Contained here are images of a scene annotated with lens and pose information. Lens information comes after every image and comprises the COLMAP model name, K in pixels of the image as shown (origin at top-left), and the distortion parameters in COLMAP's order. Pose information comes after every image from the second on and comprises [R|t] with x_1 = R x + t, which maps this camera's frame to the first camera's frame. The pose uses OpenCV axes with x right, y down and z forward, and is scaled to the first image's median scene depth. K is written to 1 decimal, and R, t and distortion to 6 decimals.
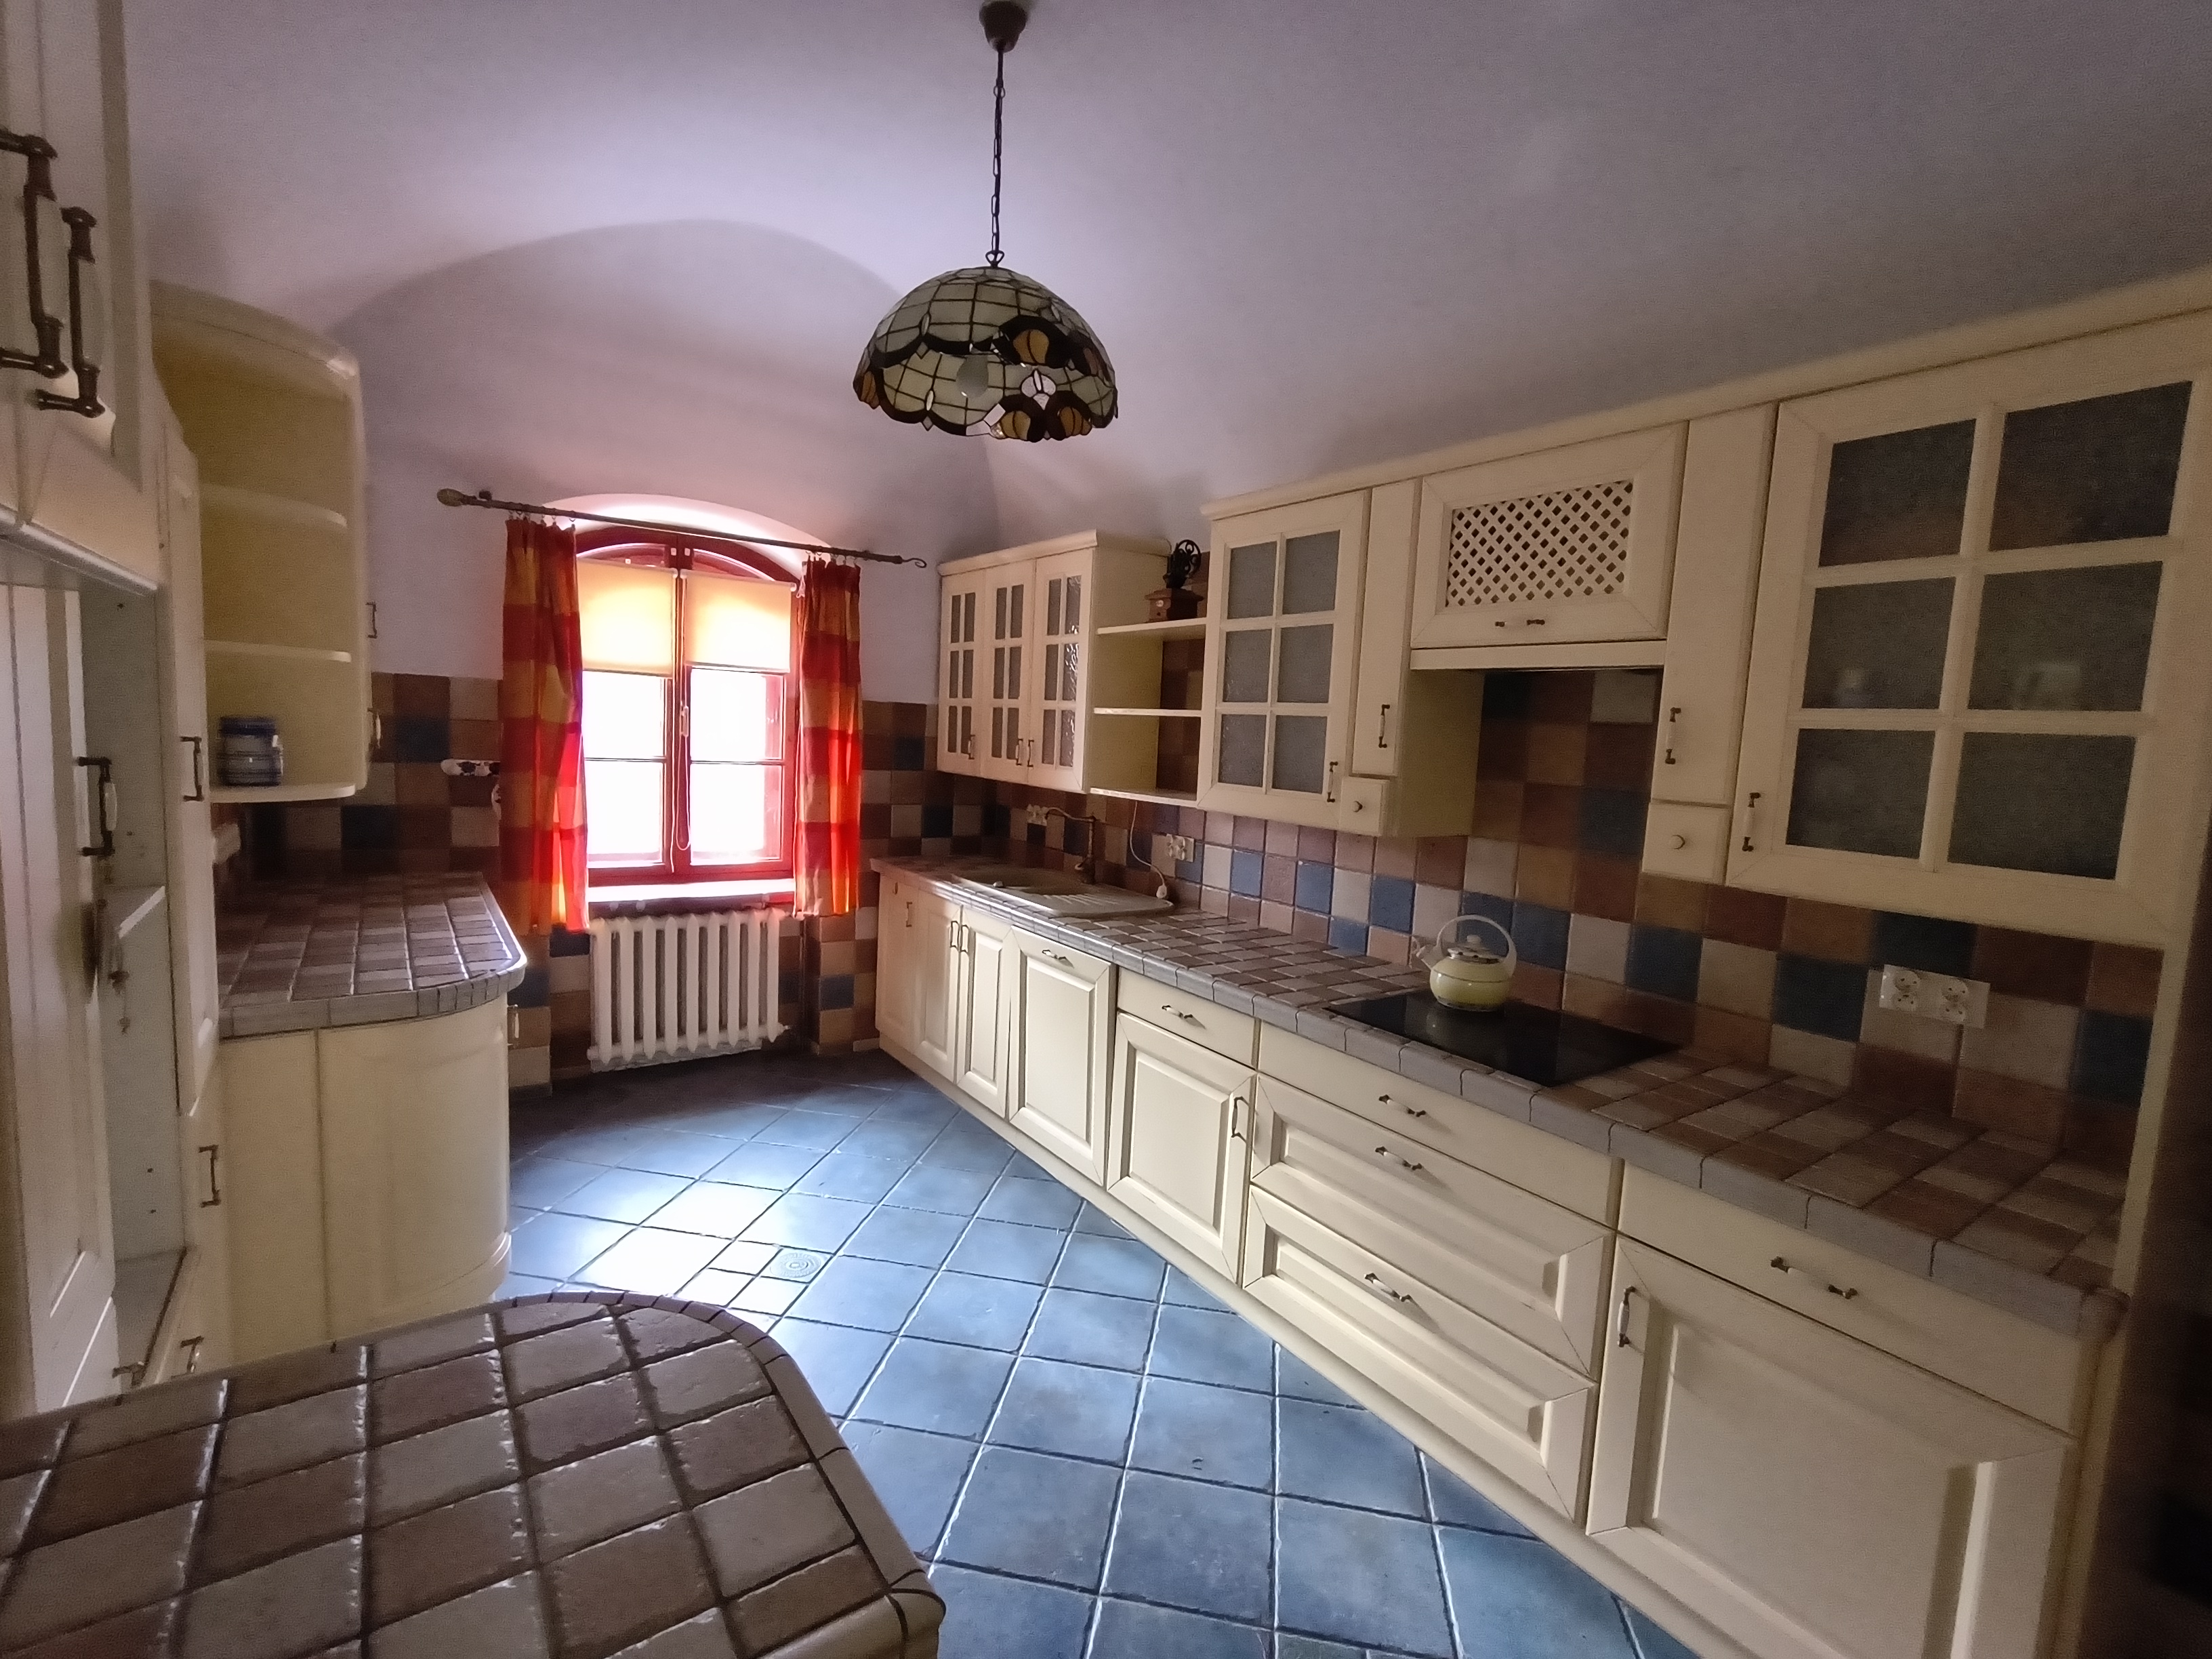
lens RADIAL K [[999.3, 0, 1106.0], [0, 999.3, 829.5], [0, 0, 1]] dist [-0.000529, 0.000039]
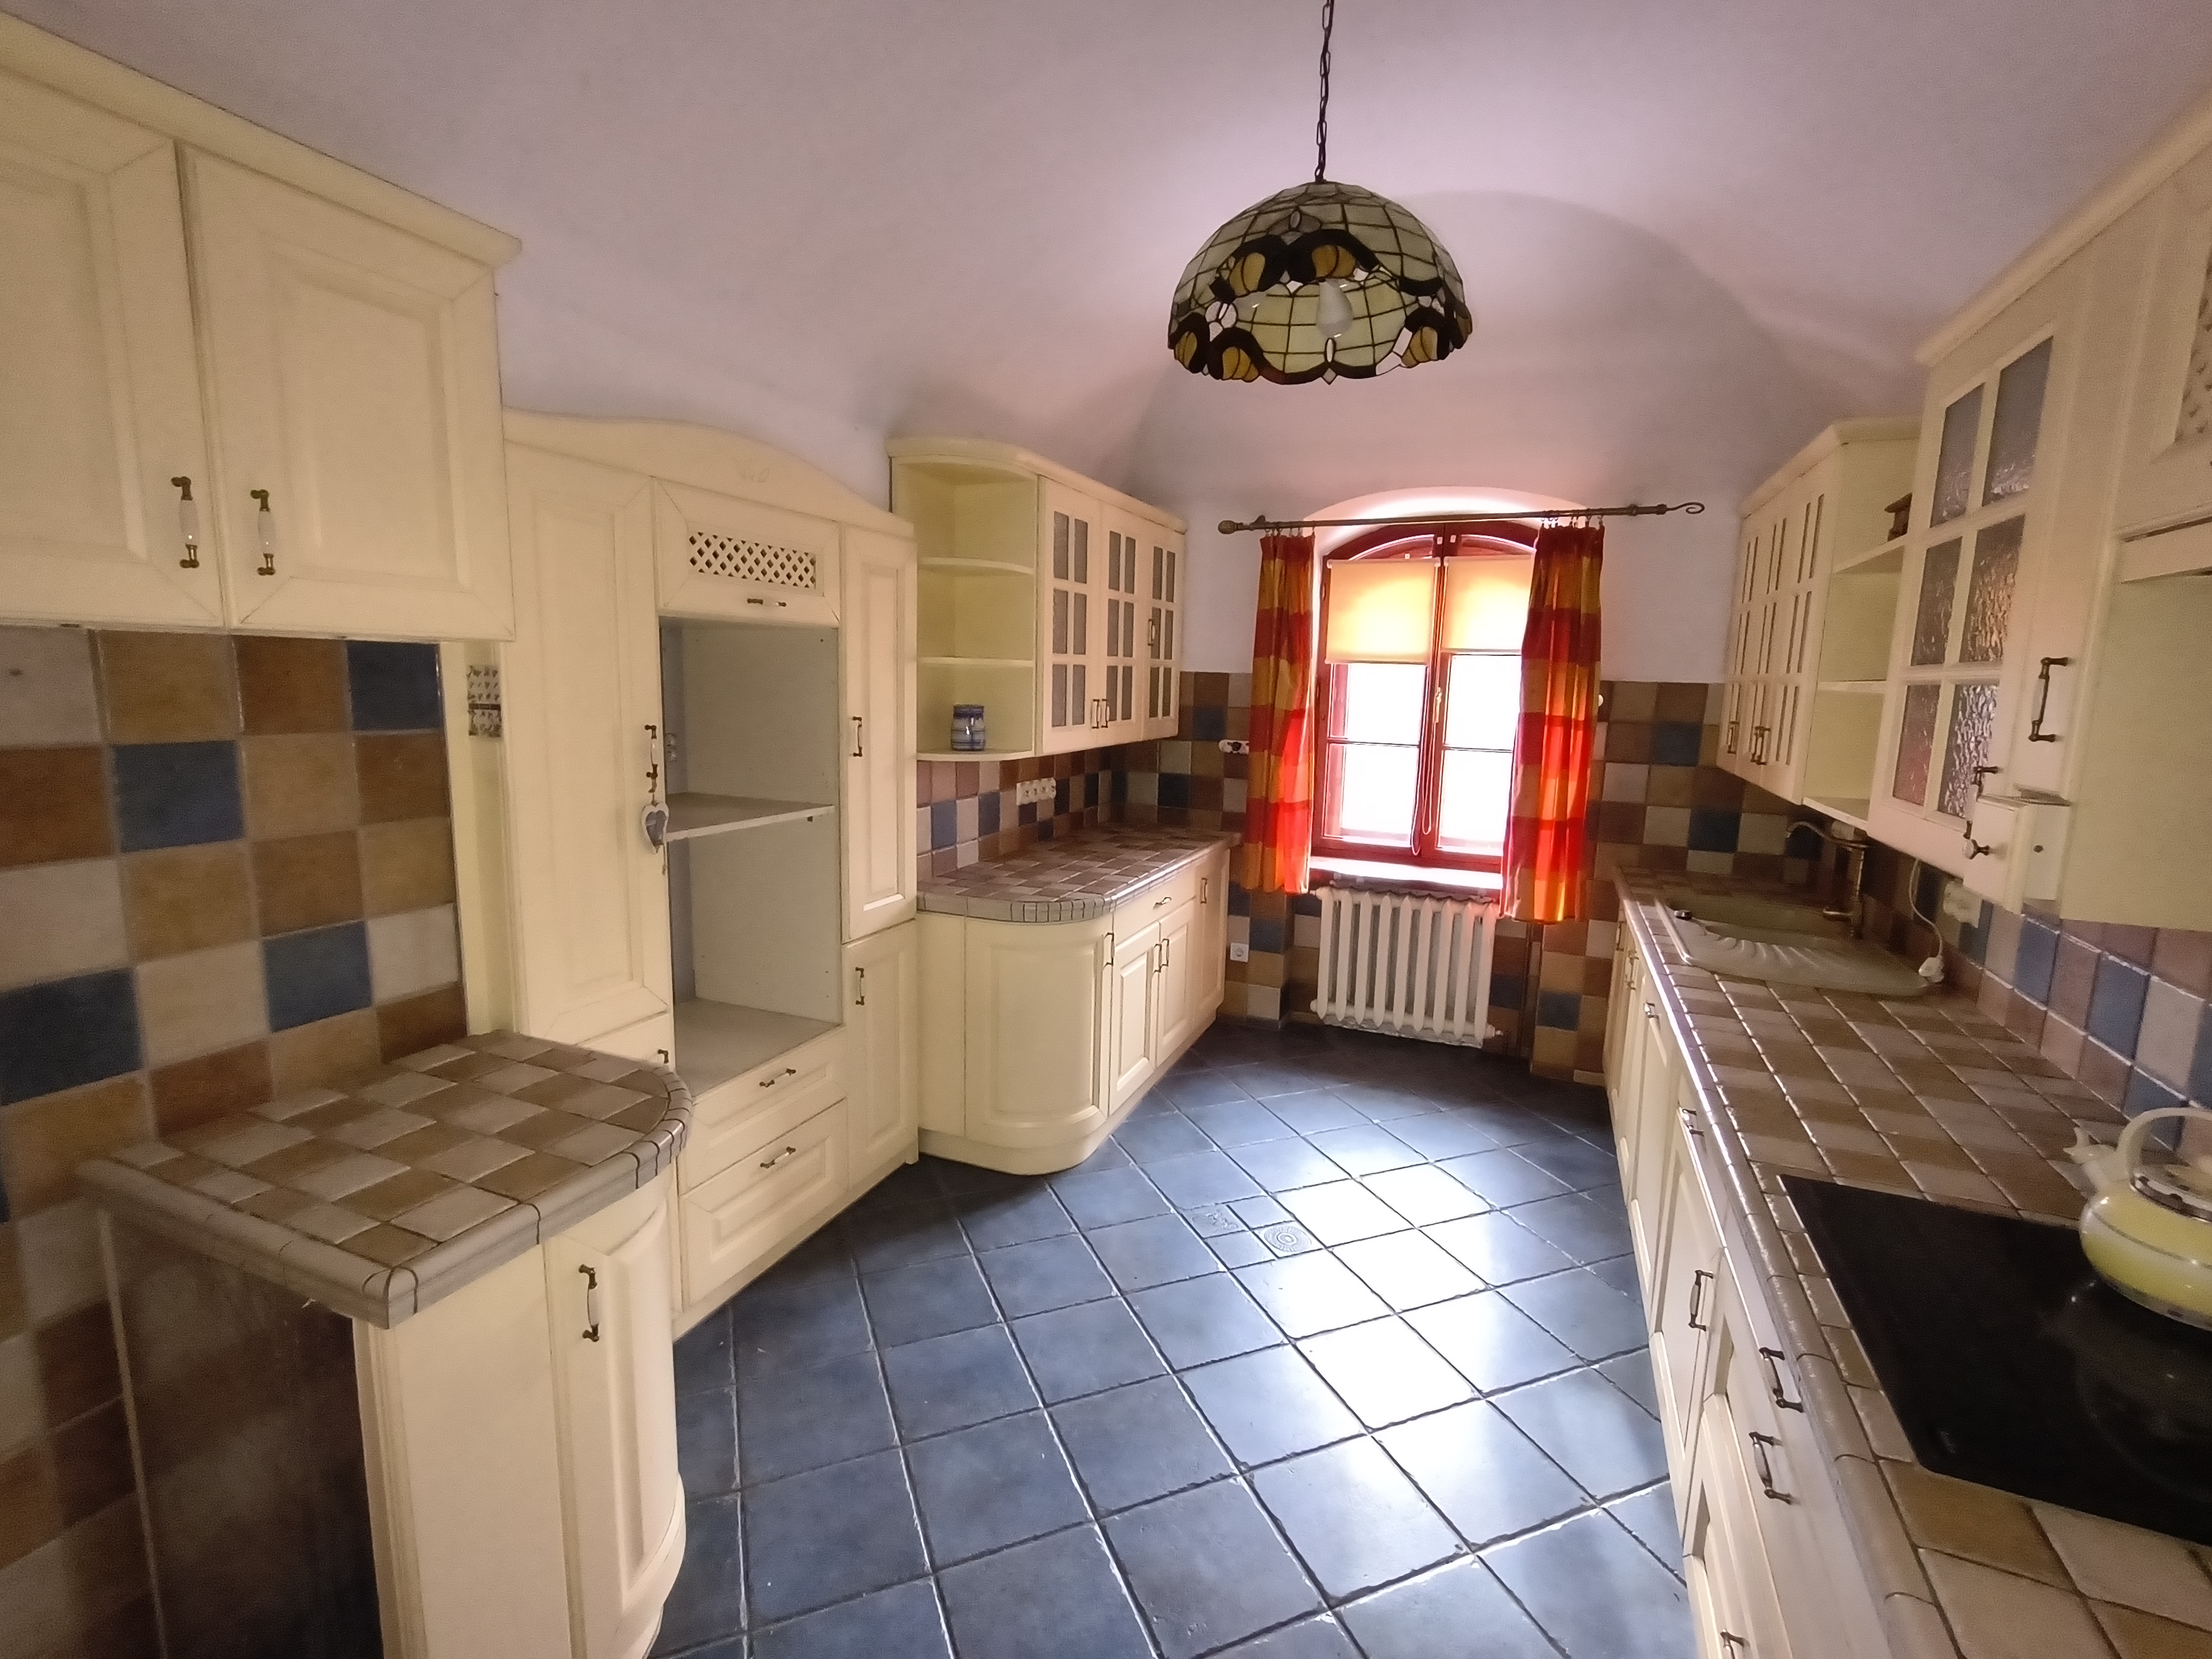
lens RADIAL K [[999.3, 0, 1106.0], [0, 999.3, 829.5], [0, 0, 1]] dist [-0.000529, 0.000039]
pose [[0.526847, 0.093750, -0.844774, 0.292095], [-0.086377, 0.994658, 0.056514, -0.015133], [0.845560, 0.043195, 0.532131, 0.198389]]
